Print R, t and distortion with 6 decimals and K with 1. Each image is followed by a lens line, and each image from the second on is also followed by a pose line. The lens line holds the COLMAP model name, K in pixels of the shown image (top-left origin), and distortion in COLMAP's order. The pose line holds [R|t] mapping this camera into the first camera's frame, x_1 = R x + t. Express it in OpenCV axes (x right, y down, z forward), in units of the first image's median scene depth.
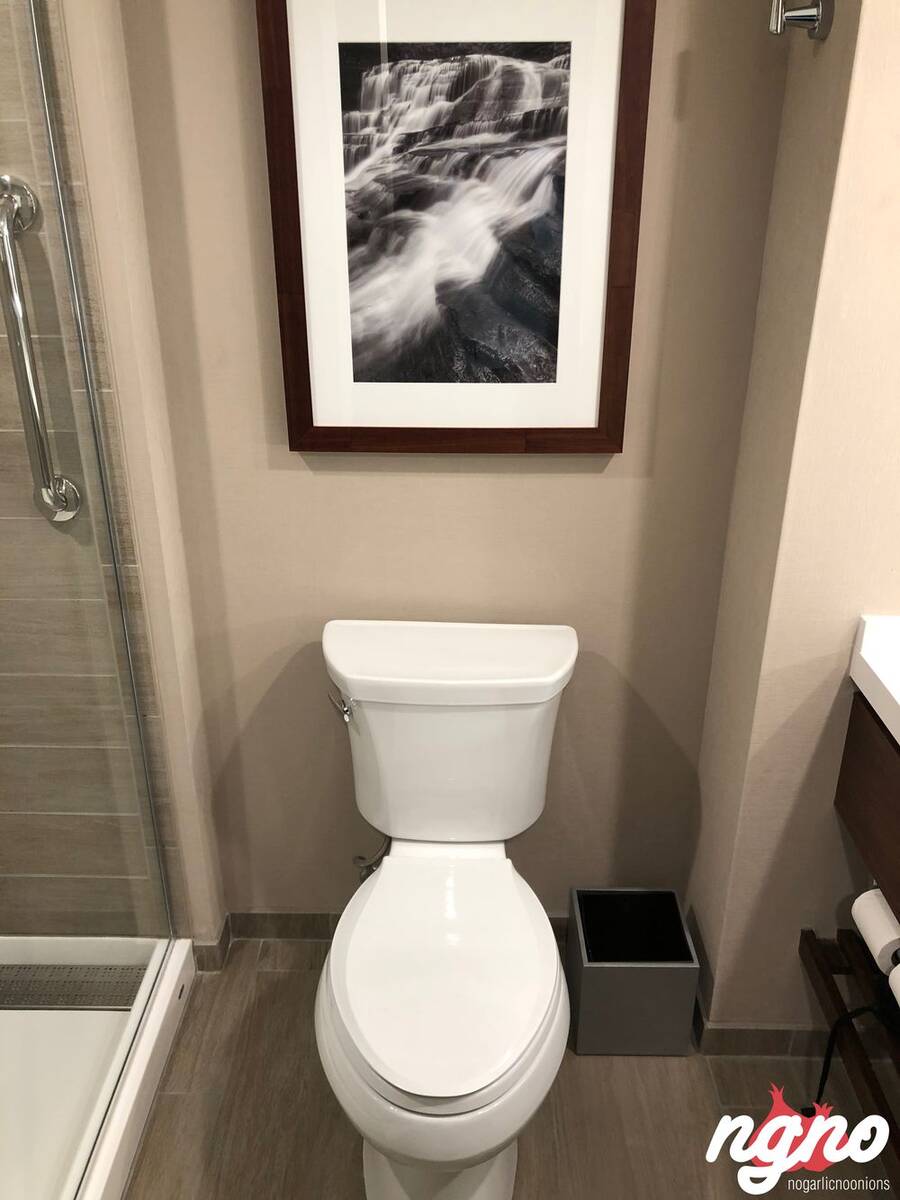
lens RADIAL K [[993.4, 0, 445.3], [0, 993.4, 590.3], [0, 0, 1]] dist [0.025692, -0.023005]
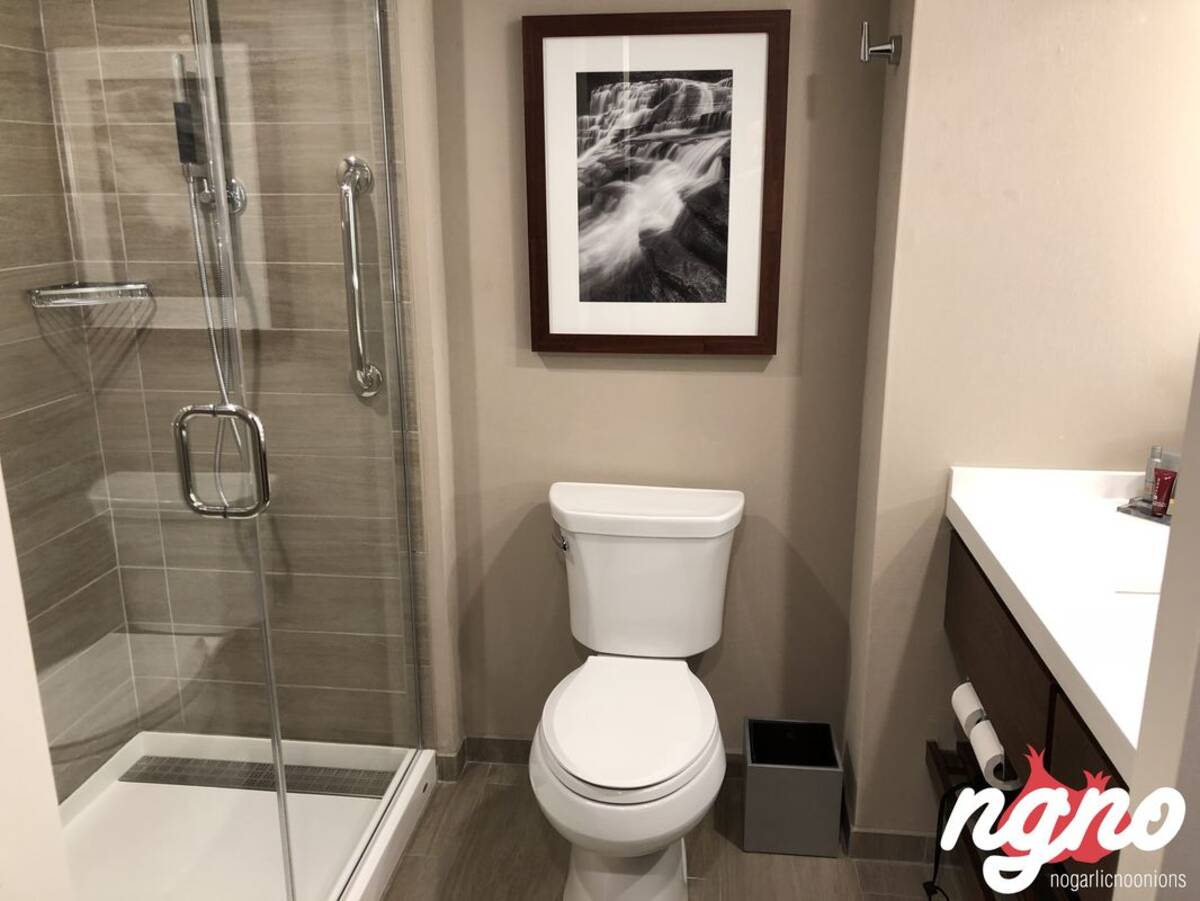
lens RADIAL K [[993.4, 0, 603.2], [0, 993.4, 456.9], [0, 0, 1]] dist [0.025692, -0.023005]
pose [[0.995602, 0.022071, -0.091052, 0.070040], [-0.036755, 0.985957, -0.162905, 0.223683], [0.086178, 0.165535, 0.982431, -0.314684]]
